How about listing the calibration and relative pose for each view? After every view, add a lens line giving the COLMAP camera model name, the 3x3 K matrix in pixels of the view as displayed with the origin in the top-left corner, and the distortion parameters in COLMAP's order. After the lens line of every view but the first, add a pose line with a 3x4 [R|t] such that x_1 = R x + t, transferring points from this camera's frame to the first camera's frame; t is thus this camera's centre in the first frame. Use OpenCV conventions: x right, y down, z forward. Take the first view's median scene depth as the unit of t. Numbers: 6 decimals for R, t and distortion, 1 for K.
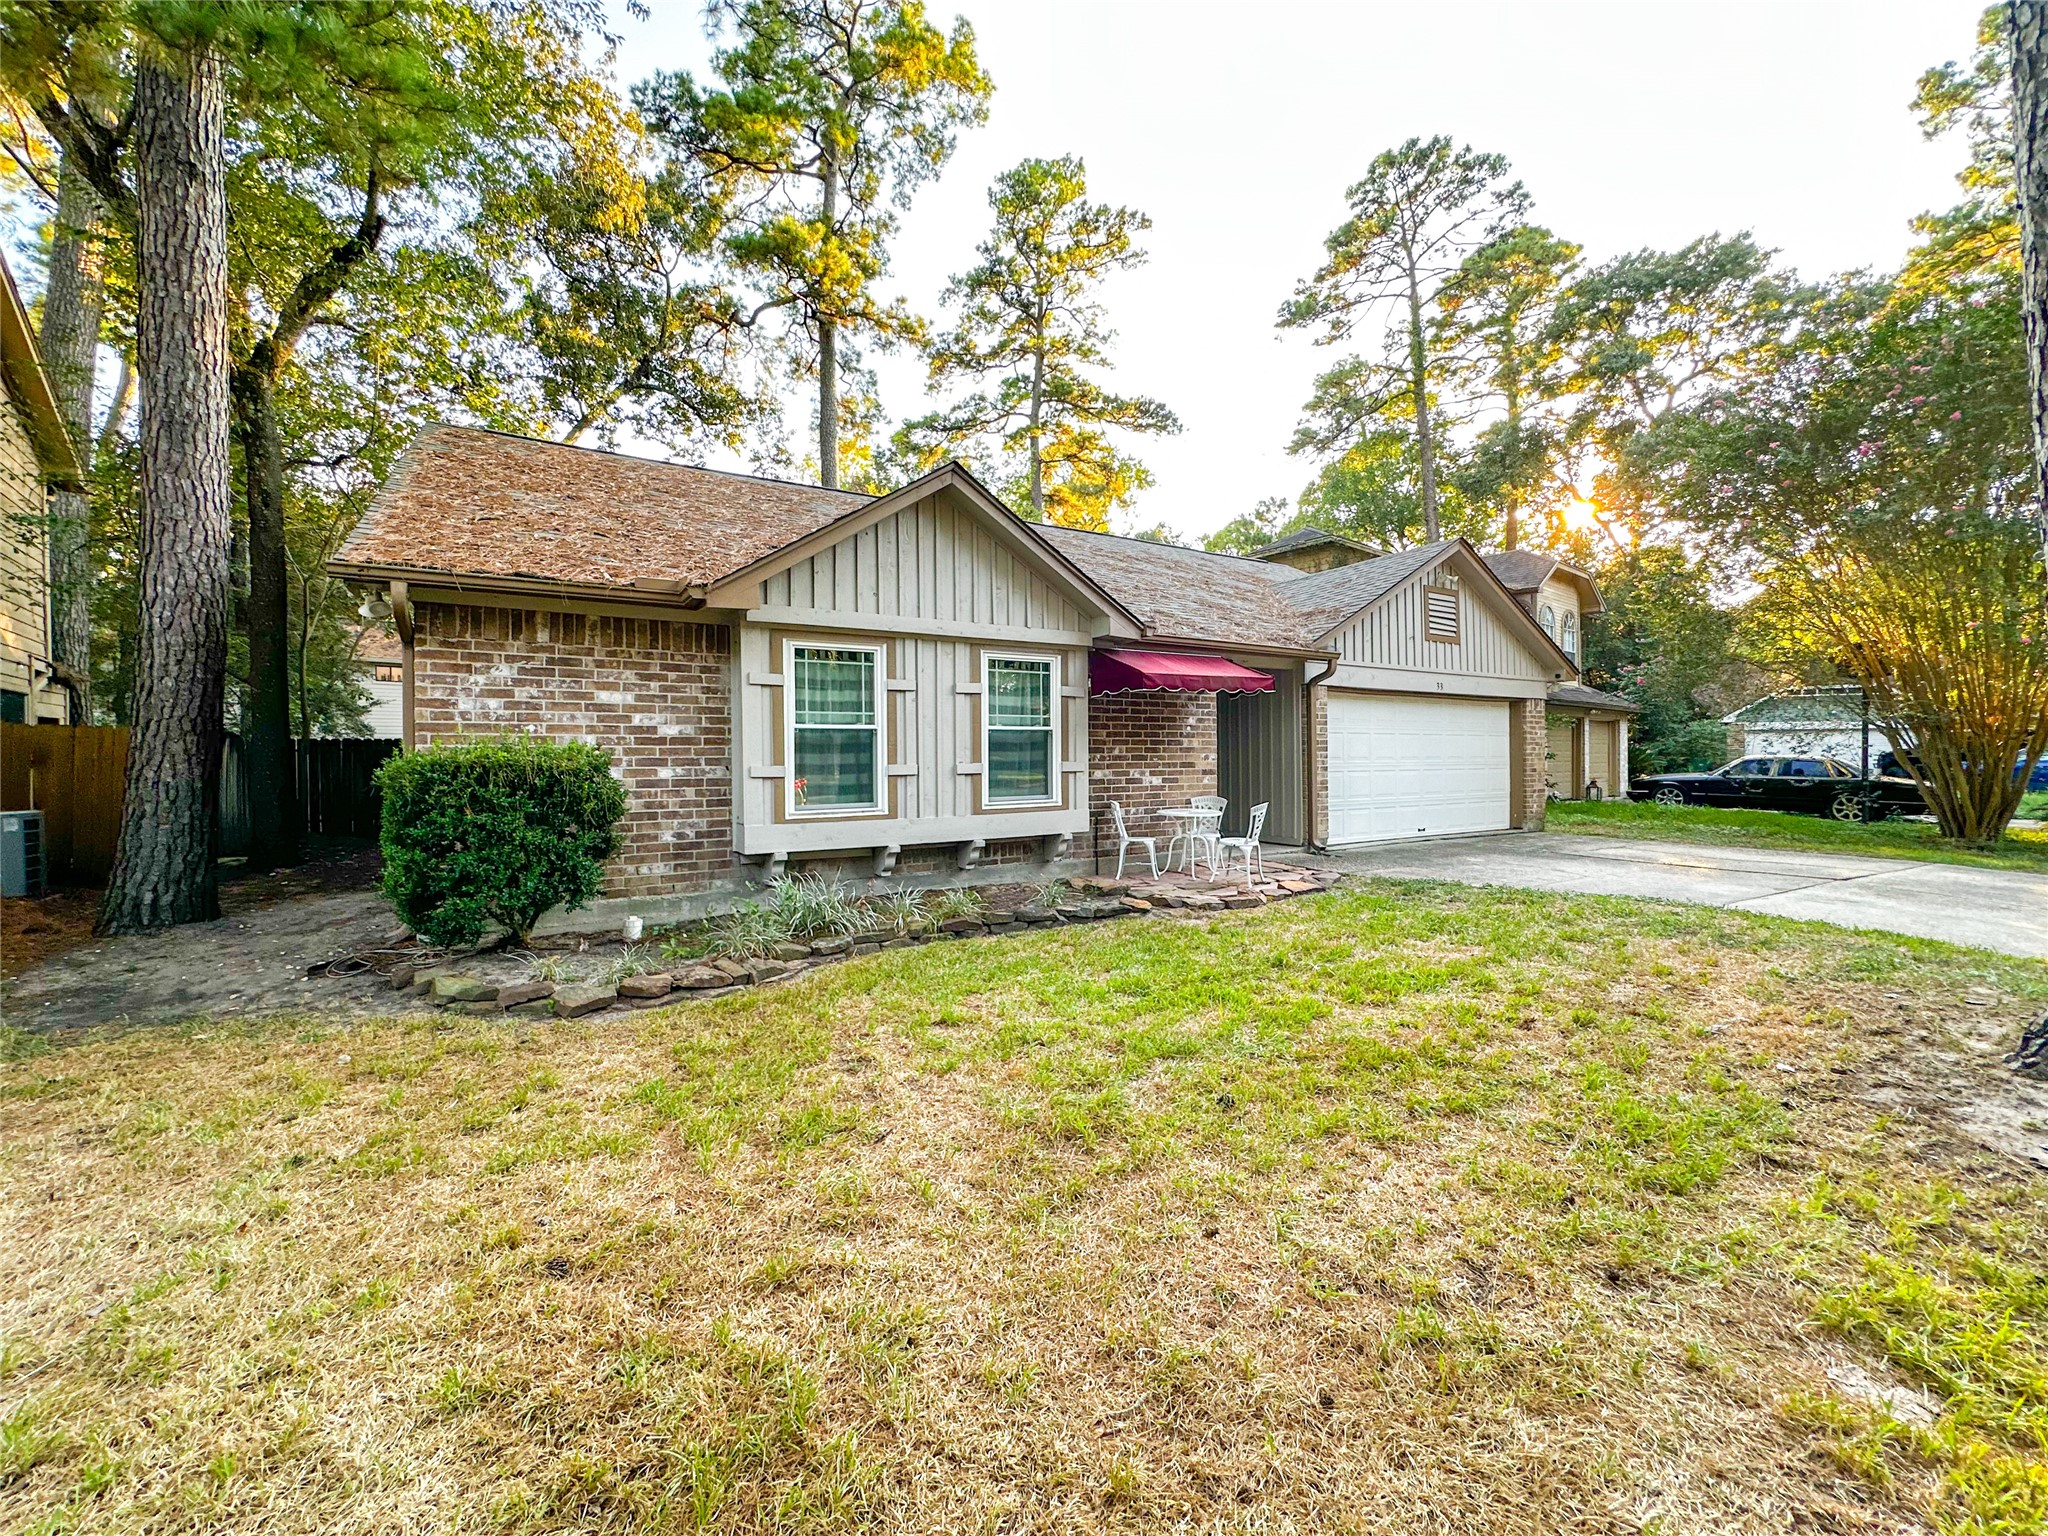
lens RADIAL K [[849.6, 0, 1049.2], [0, 849.6, 767.1], [0, 0, 1]] dist [-0.000597, -0.000103]
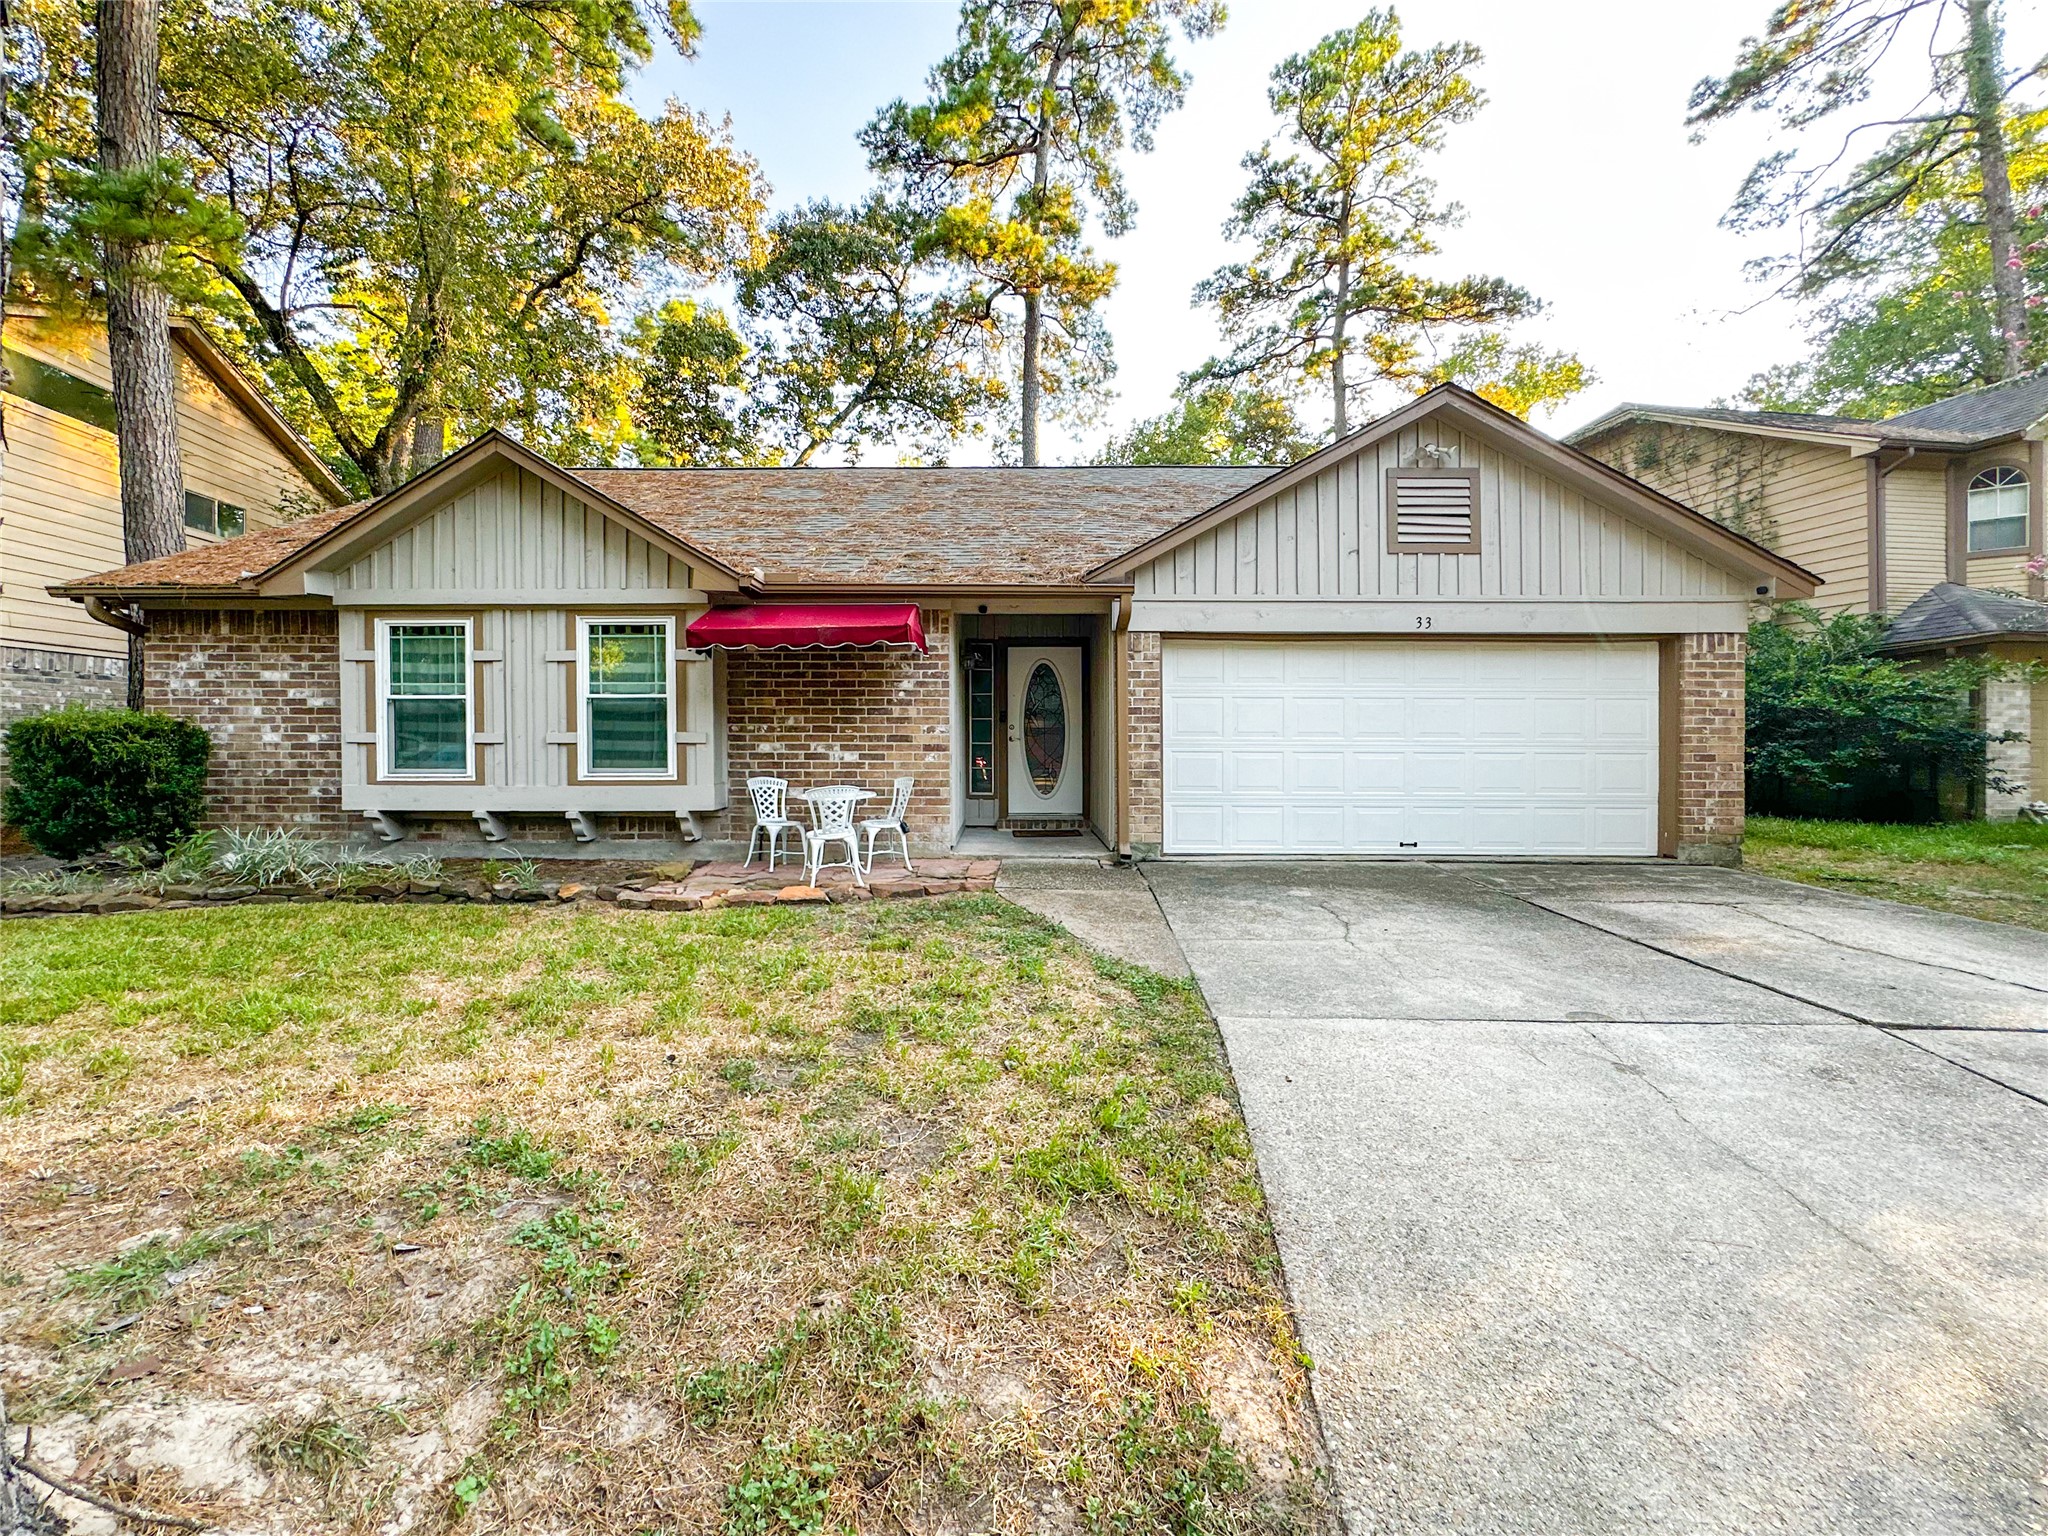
lens RADIAL K [[865.3, 0, 1019.8], [0, 865.3, 747.8], [0, 0, 1]] dist [-0.001769, -0.000081]
pose [[0.836528, 0.014786, -0.547724, 0.912893], [-0.013742, 0.999888, 0.006006, -0.000166], [0.547752, 0.002503, 0.836637, 0.463190]]
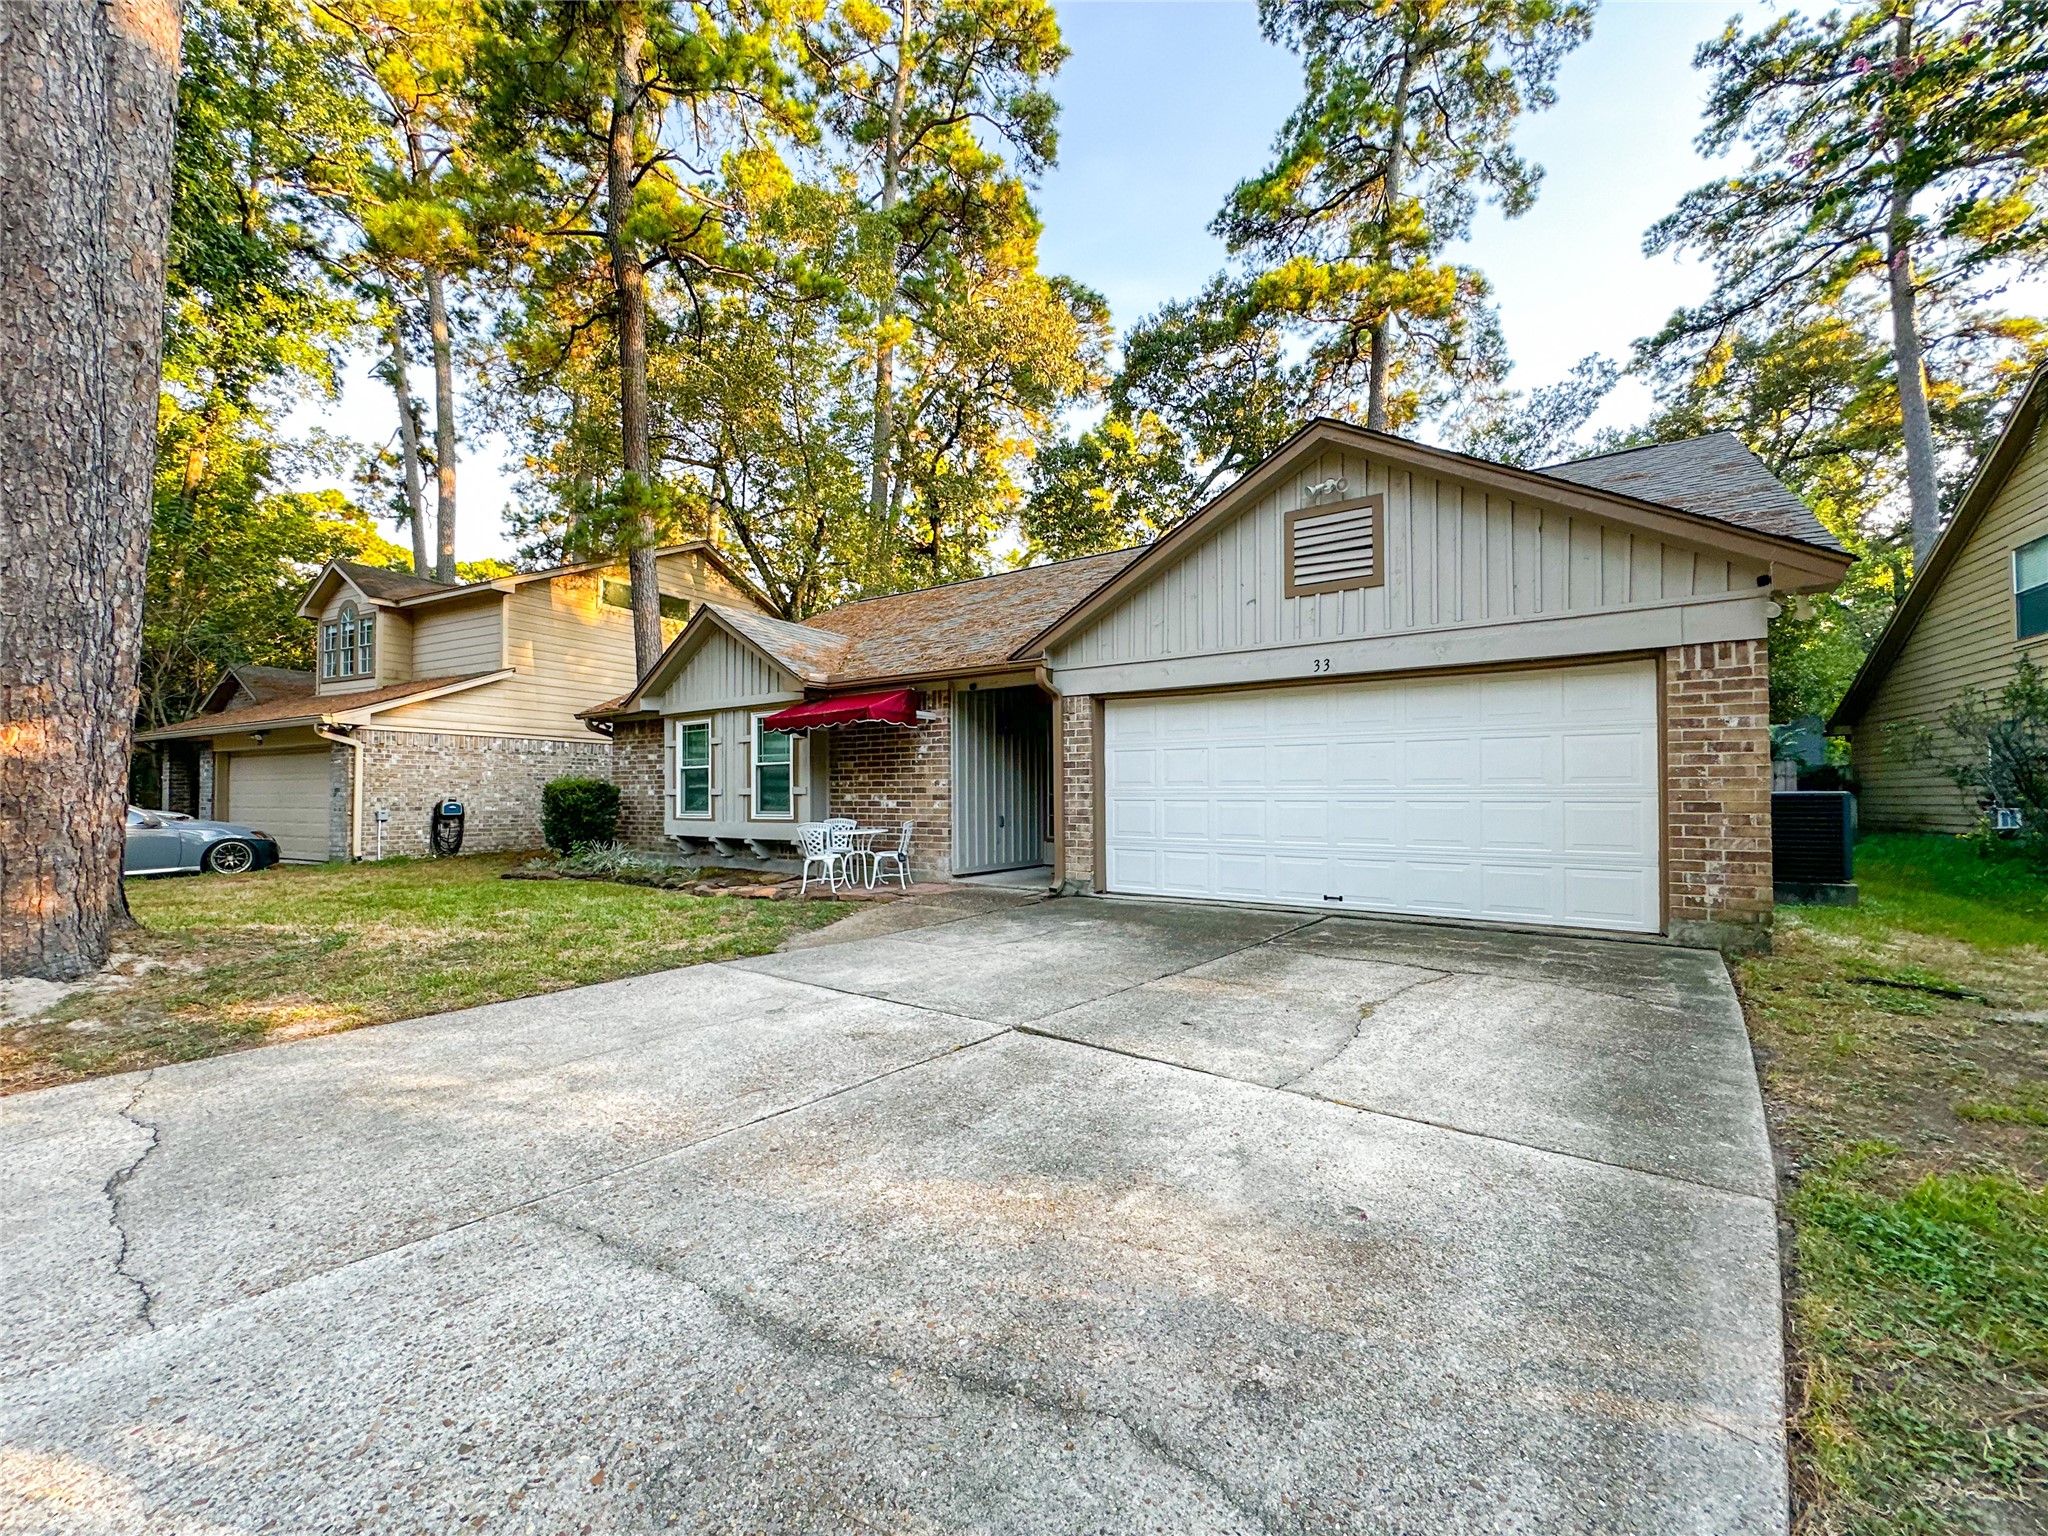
lens RADIAL K [[873.3, 0, 1020.5], [0, 873.3, 784.0], [0, 0, 1]] dist [-0.001581, -0.000242]
pose [[0.351919, -0.006287, -0.936010, 1.579955], [-0.009286, 0.999905, -0.010208, -0.000335], [0.935985, 0.012284, 0.351827, 0.929826]]
